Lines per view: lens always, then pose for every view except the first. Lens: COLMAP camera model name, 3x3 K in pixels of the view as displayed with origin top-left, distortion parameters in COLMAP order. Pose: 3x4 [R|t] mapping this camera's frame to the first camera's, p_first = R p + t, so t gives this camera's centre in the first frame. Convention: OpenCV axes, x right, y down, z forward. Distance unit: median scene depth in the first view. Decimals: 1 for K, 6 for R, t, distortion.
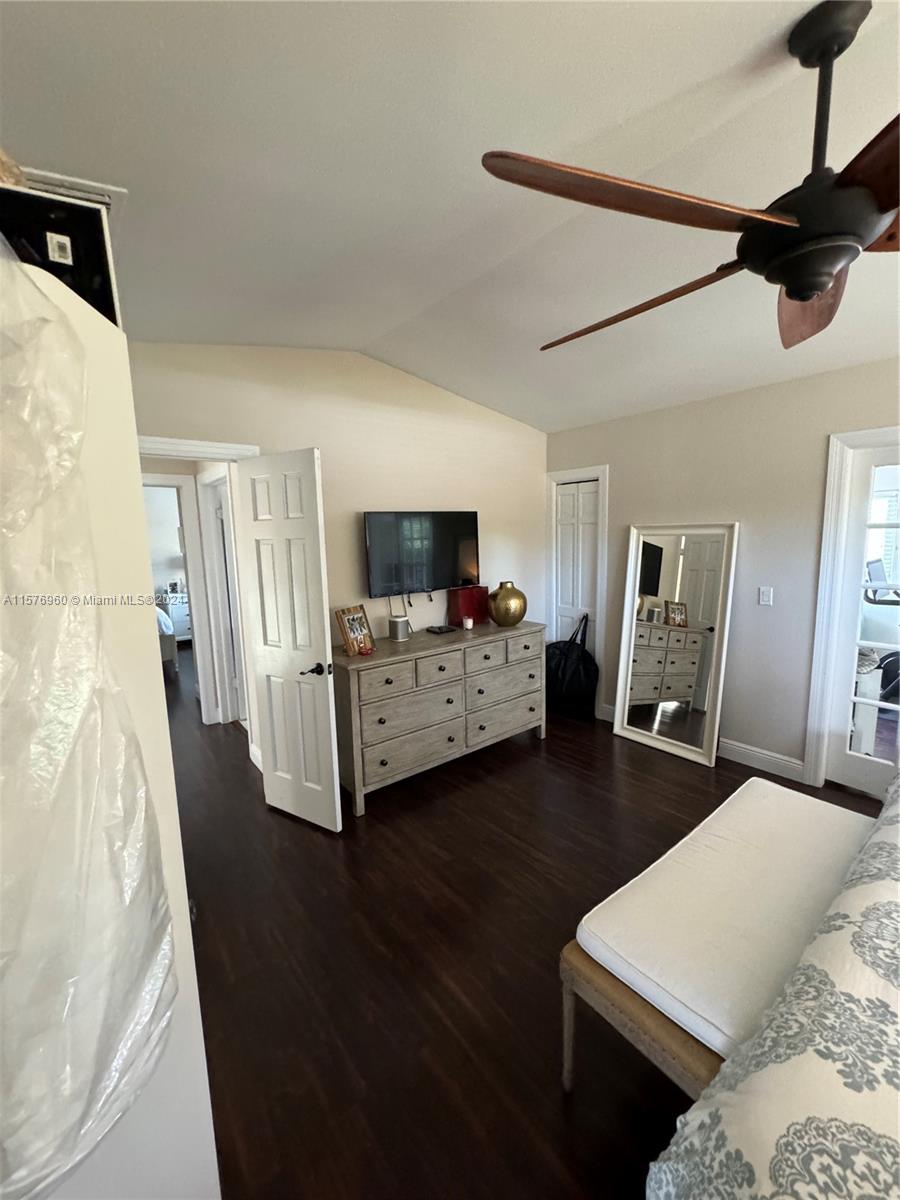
lens RADIAL K [[480.5, 0, 450.0], [0, 480.5, 600.0], [0, 0, 1]] dist [-0.002685, -0.000423]
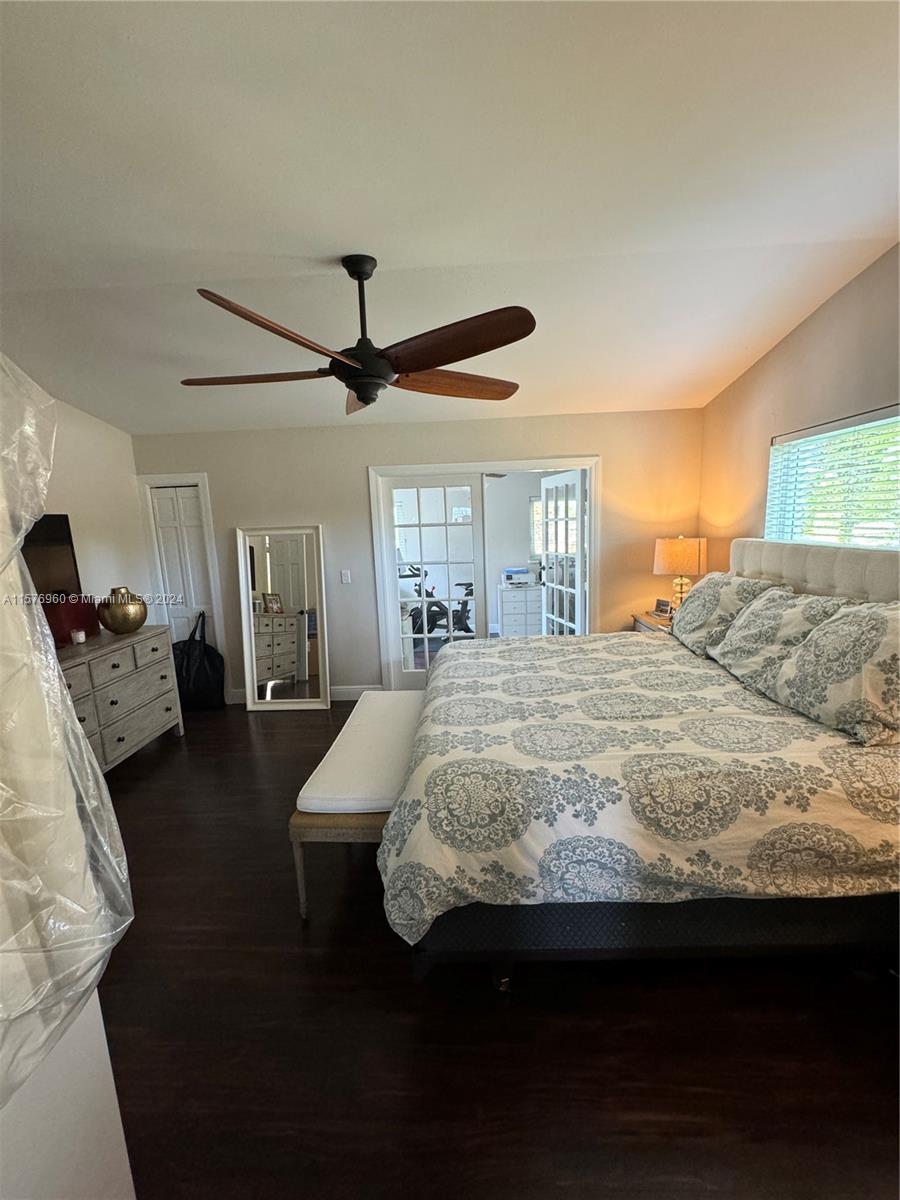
lens RADIAL K [[480.5, 0, 450.0], [0, 480.5, 600.0], [0, 0, 1]] dist [-0.002685, -0.000423]
pose [[0.658138, -0.123958, 0.742623, -0.163530], [0.126433, 0.990543, 0.053292, 0.019375], [-0.742206, 0.058818, 0.667586, -0.136194]]
